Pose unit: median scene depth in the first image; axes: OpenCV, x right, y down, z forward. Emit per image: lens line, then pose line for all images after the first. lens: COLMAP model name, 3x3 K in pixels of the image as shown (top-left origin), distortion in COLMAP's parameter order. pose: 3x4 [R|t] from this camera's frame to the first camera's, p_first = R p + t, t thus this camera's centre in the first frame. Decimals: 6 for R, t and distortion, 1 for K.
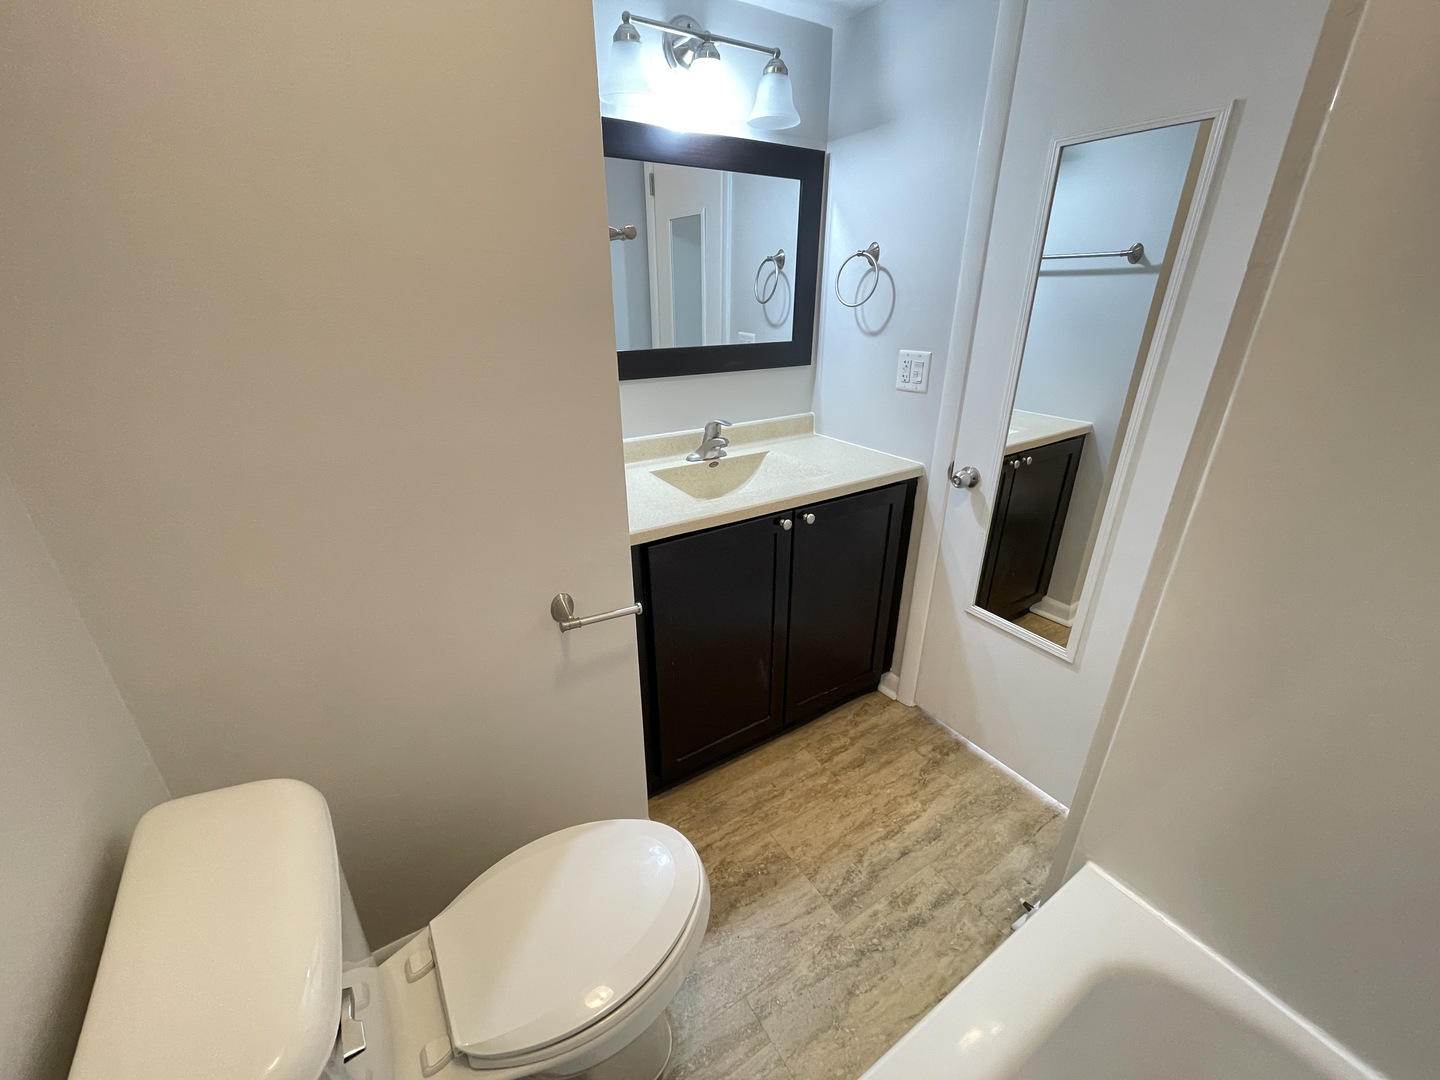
lens RADIAL K [[581.5, 0, 724.2], [0, 581.5, 531.5], [0, 0, 1]] dist [-0.001709, 0.001276]
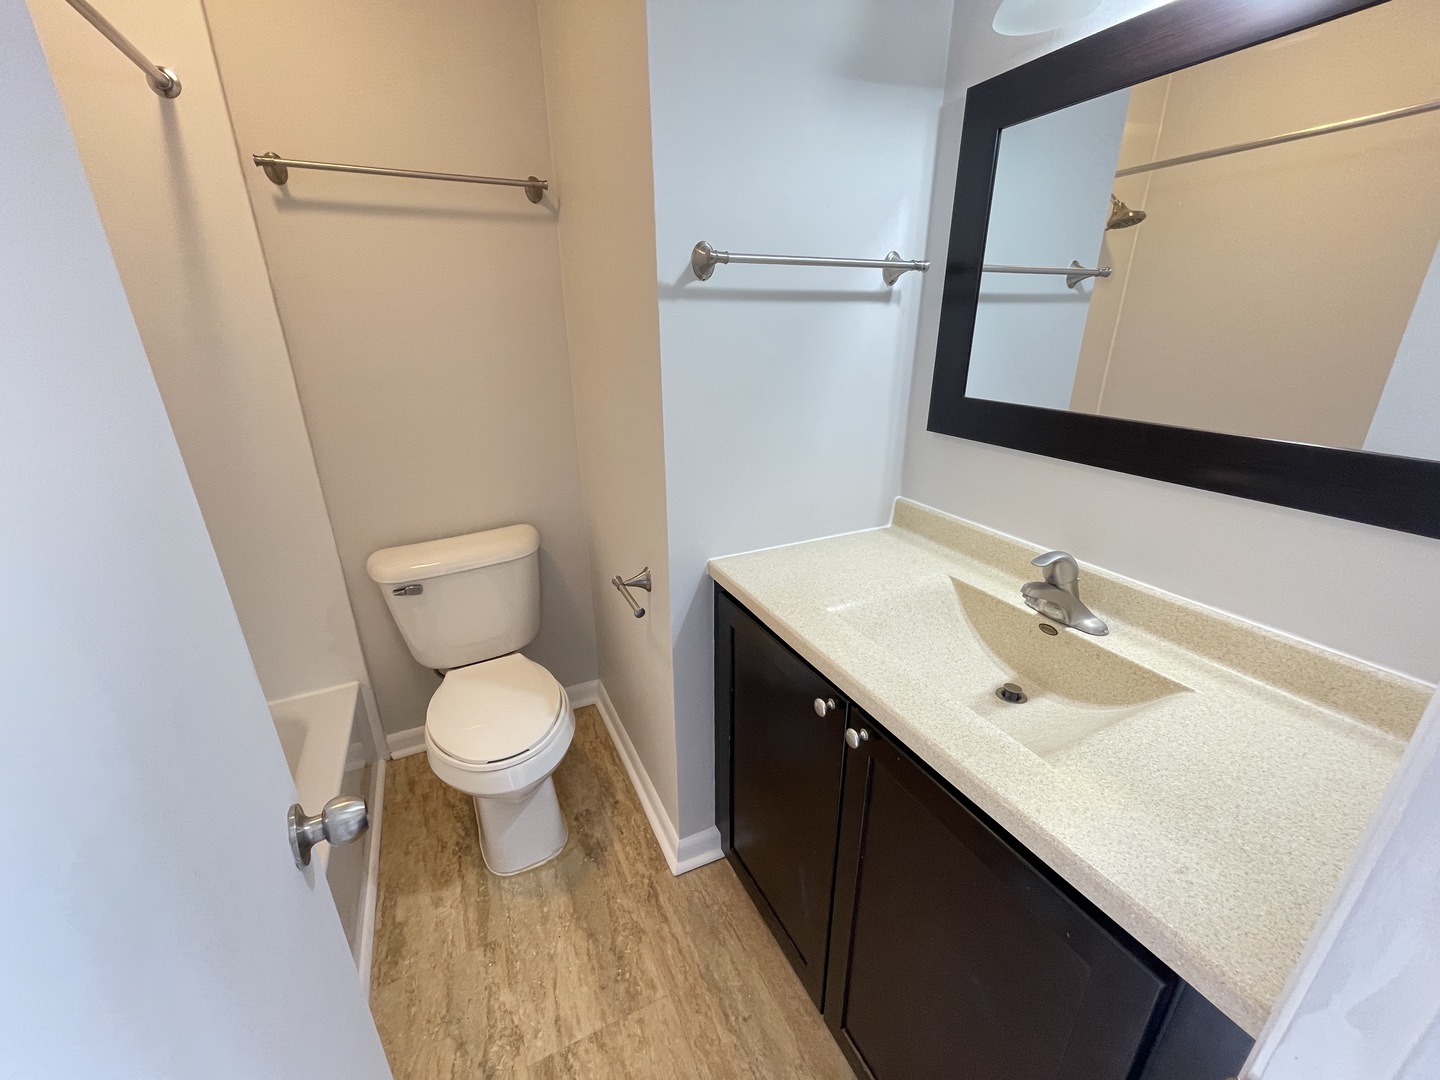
lens RADIAL K [[581.5, 0, 724.9], [0, 581.5, 551.2], [0, 0, 1]] dist [-0.001709, 0.001276]
pose [[-0.115070, 0.362264, -0.924945, 0.622591], [-0.379910, 0.844293, 0.377939, -0.339531], [0.917838, 0.394885, 0.040475, 0.855965]]
